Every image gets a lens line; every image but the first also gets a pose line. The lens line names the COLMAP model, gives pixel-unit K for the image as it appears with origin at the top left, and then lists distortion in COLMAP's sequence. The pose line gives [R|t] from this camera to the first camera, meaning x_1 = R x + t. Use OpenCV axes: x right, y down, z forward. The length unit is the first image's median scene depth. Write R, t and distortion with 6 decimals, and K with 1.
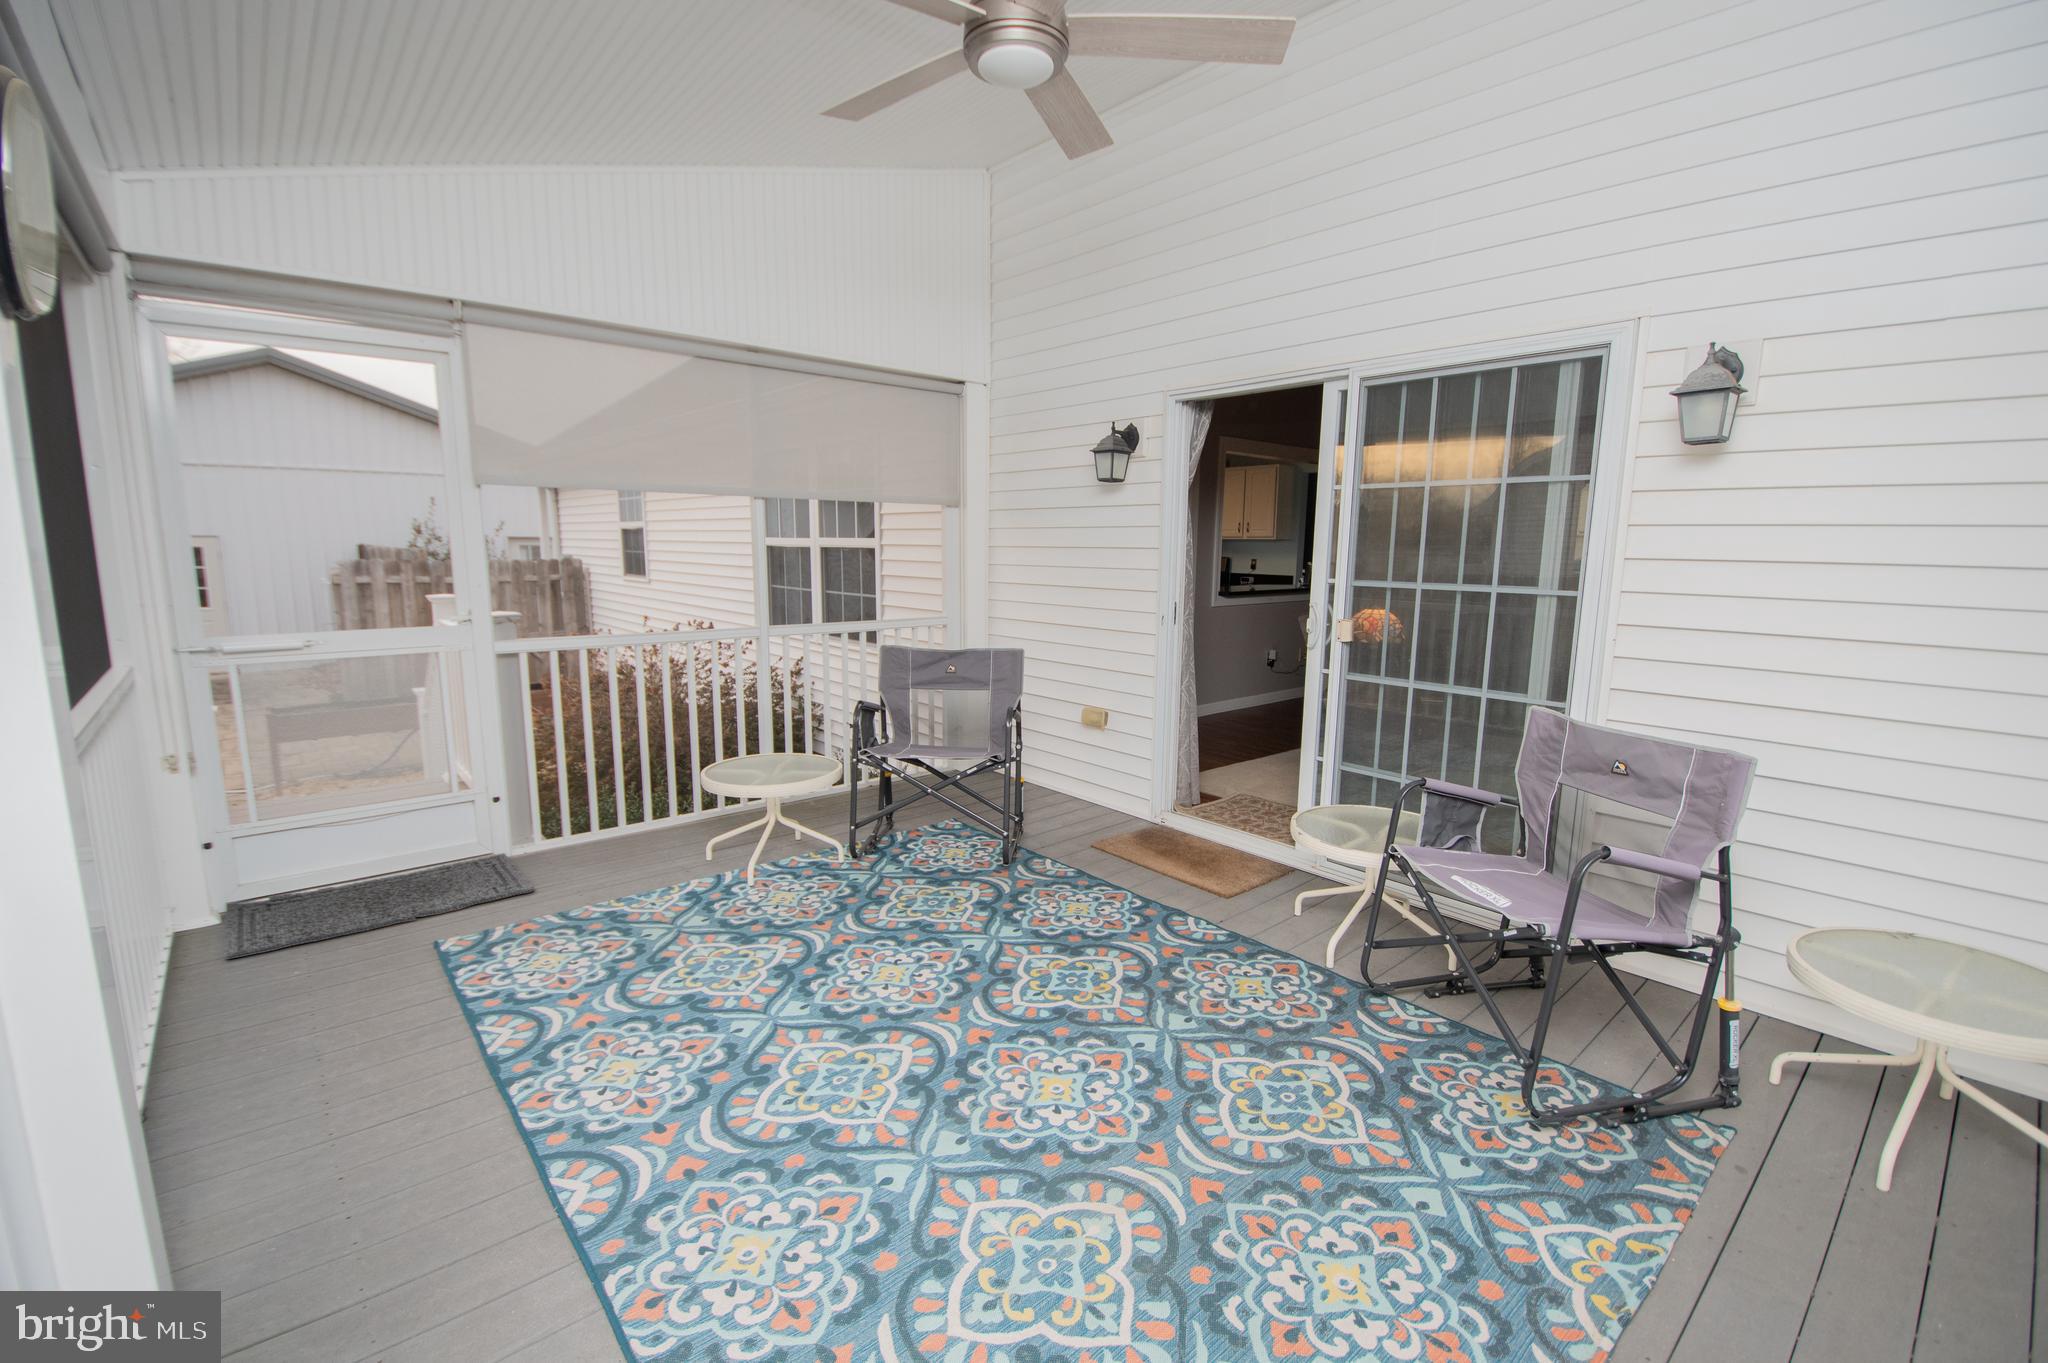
lens RADIAL K [[888.0, 0, 1020.1], [0, 888.0, 682.5], [0, 0, 1]] dist [-0.012365, -0.001941]
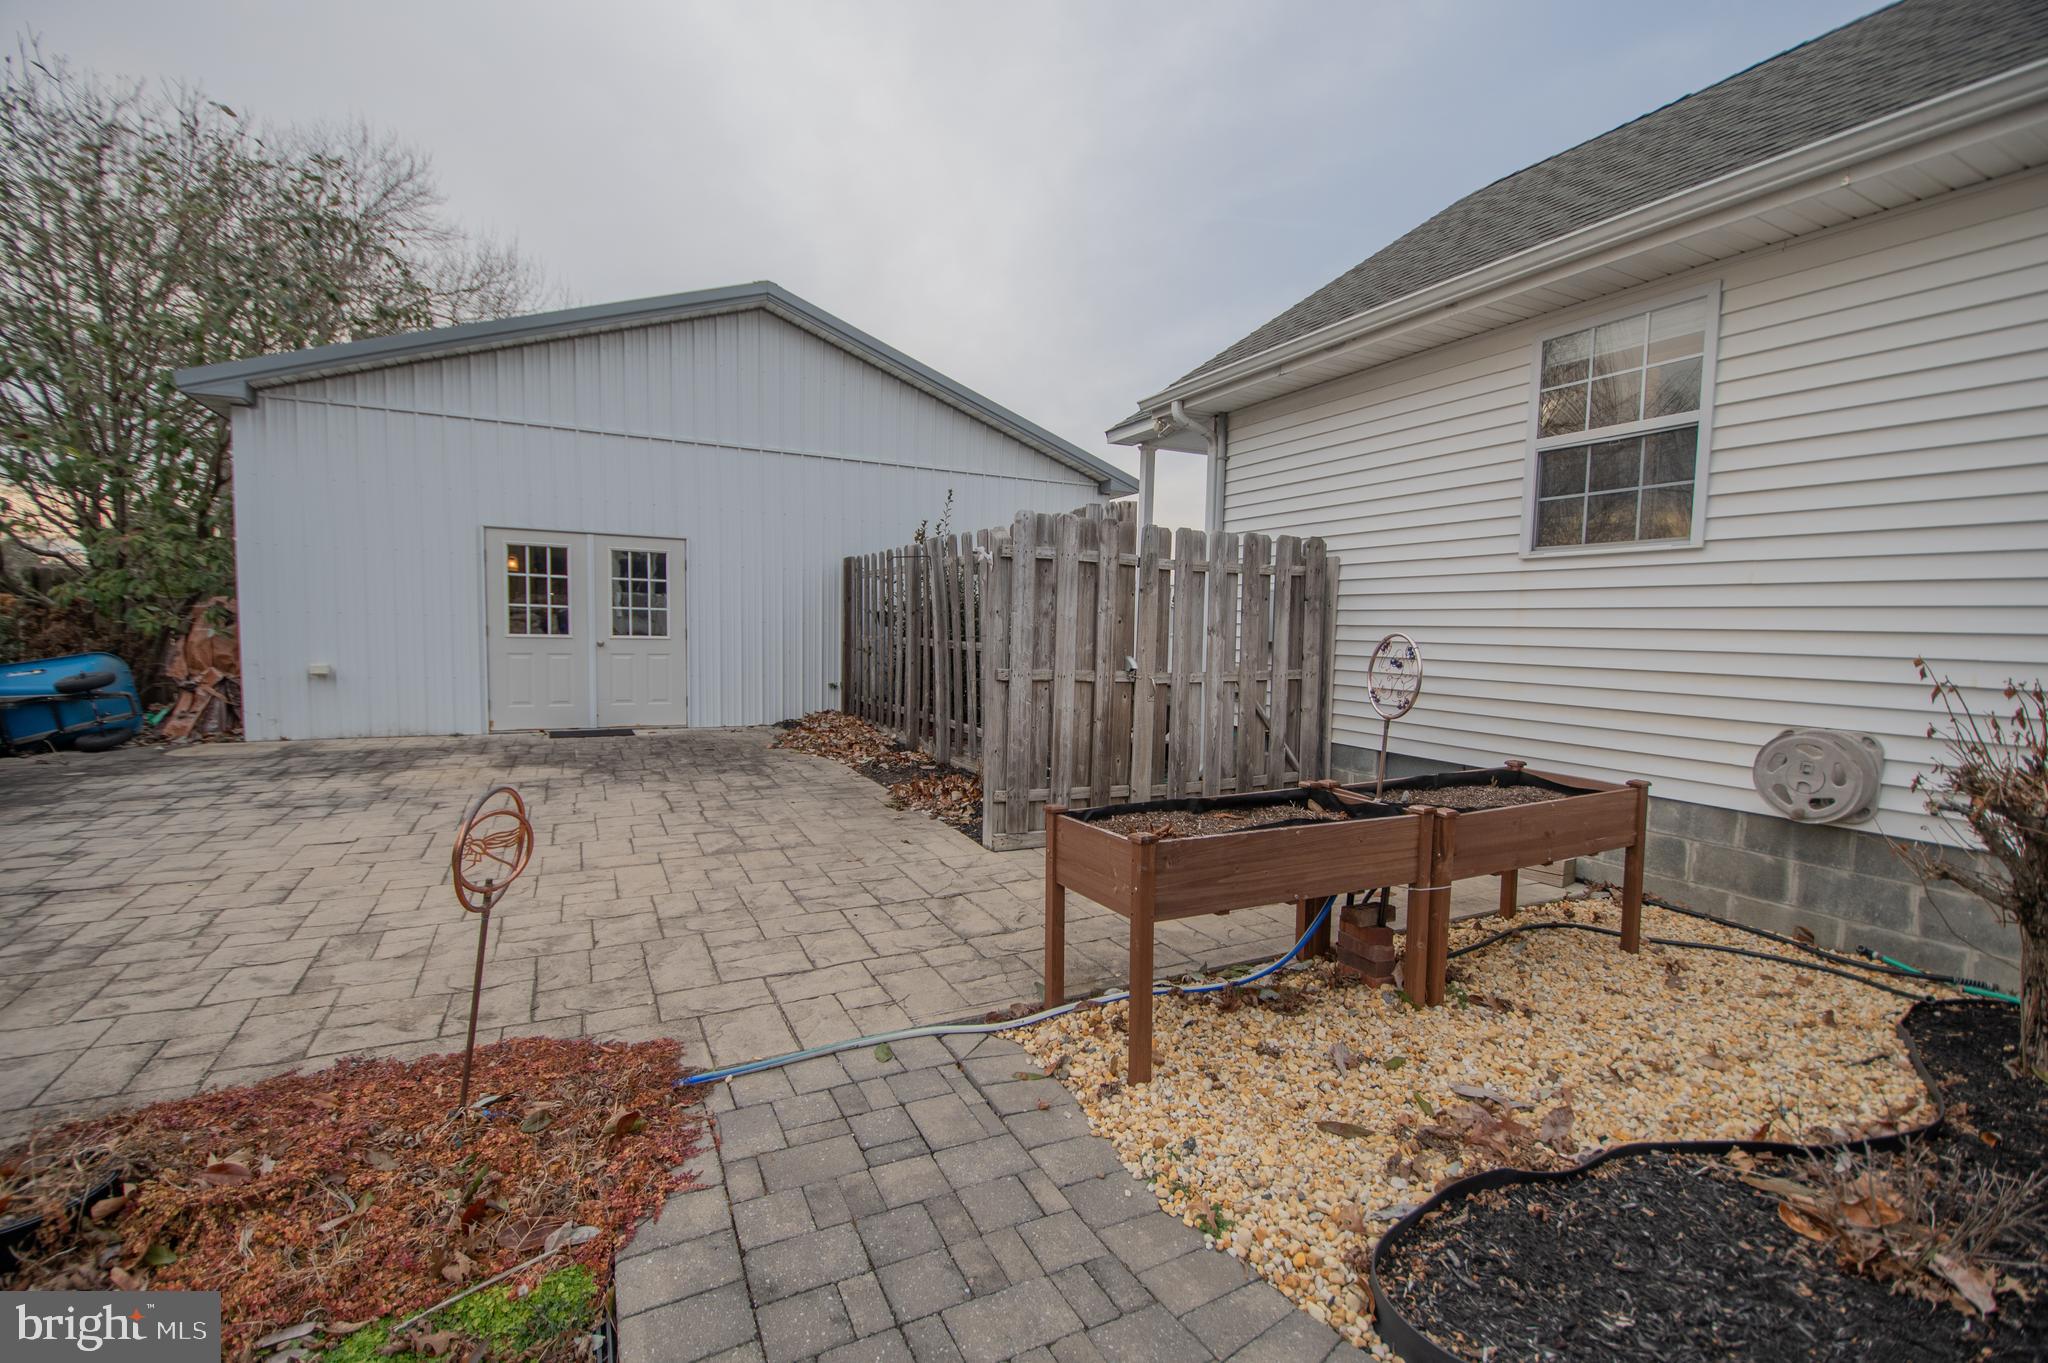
lens RADIAL K [[888.0, 0, 1027.0], [0, 888.0, 685.2], [0, 0, 1]] dist [-0.012365, -0.001941]
pose [[0.971836, 0.020150, -0.234795, -0.619069], [-0.041706, 0.995317, -0.087203, 0.007839], [0.231939, 0.094539, 0.968125, 0.487342]]
